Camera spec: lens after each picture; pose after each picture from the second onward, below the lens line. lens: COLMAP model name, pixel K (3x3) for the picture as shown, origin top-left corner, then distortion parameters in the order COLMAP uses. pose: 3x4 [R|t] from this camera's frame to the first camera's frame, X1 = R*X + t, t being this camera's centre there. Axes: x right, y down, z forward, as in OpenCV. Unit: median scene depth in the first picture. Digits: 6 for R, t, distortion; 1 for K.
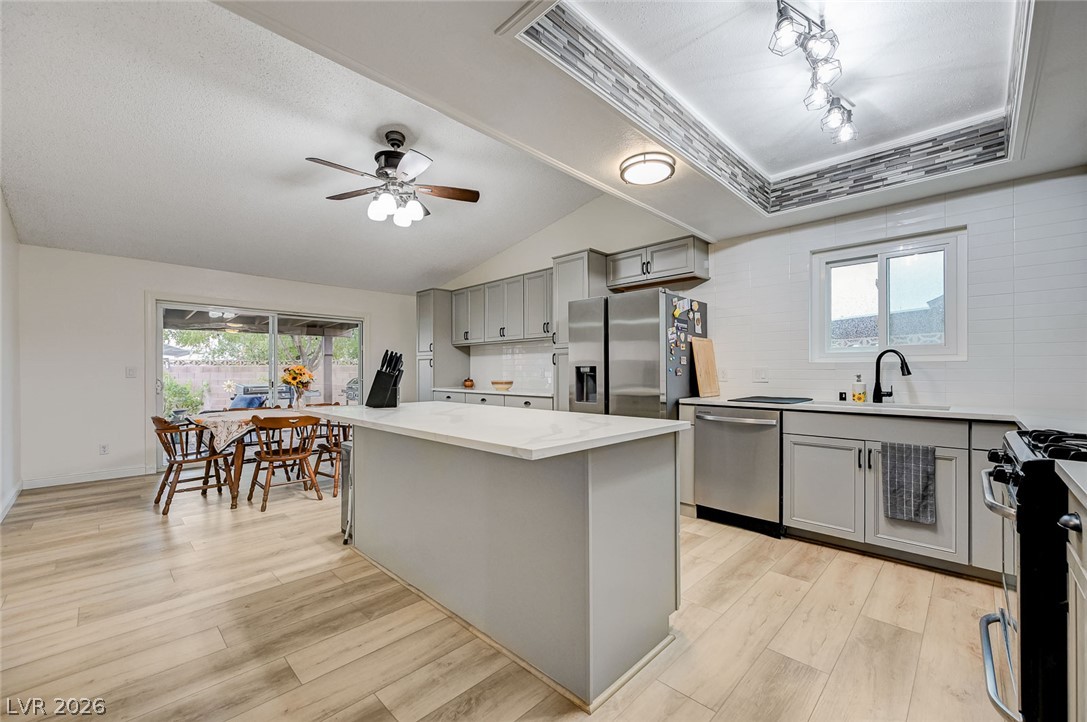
lens RADIAL K [[435.1, 0, 544.6], [0, 435.1, 365.1], [0, 0, 1]] dist [0.000686, -0.000001]
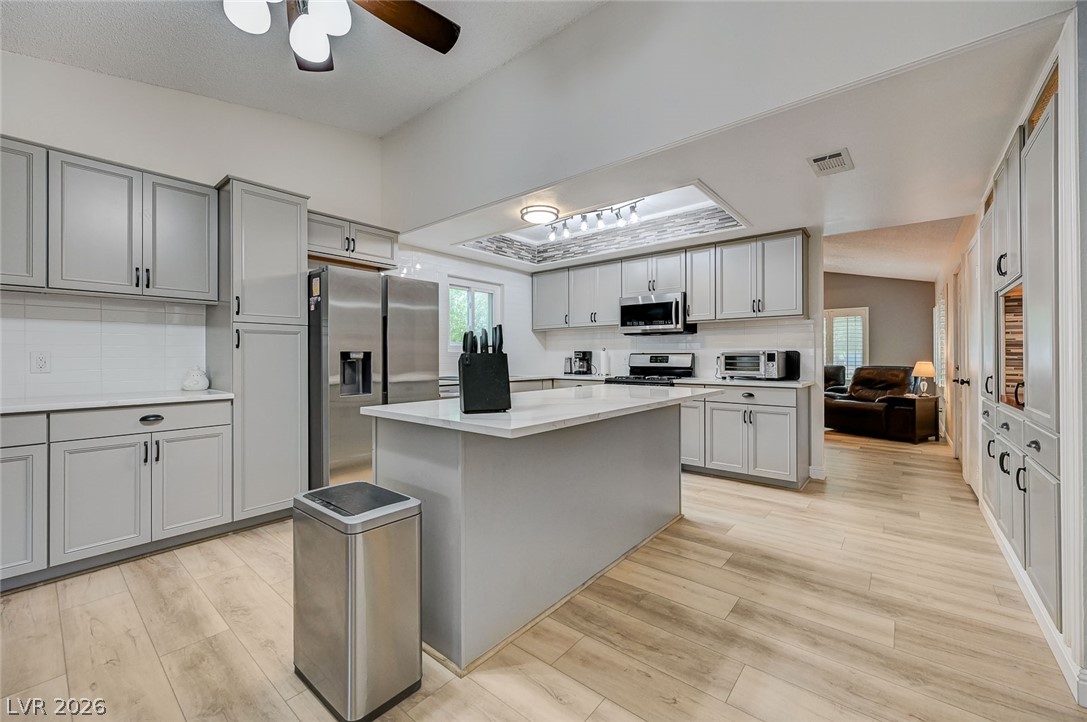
lens RADIAL K [[435.1, 0, 549.8], [0, 435.1, 354.1], [0, 0, 1]] dist [0.000686, -0.000001]
pose [[-0.090381, 0.010975, 0.995847, -1.062510], [-0.010737, 0.999870, -0.011994, 0.018324], [-0.995849, -0.011776, -0.090251, 0.994790]]
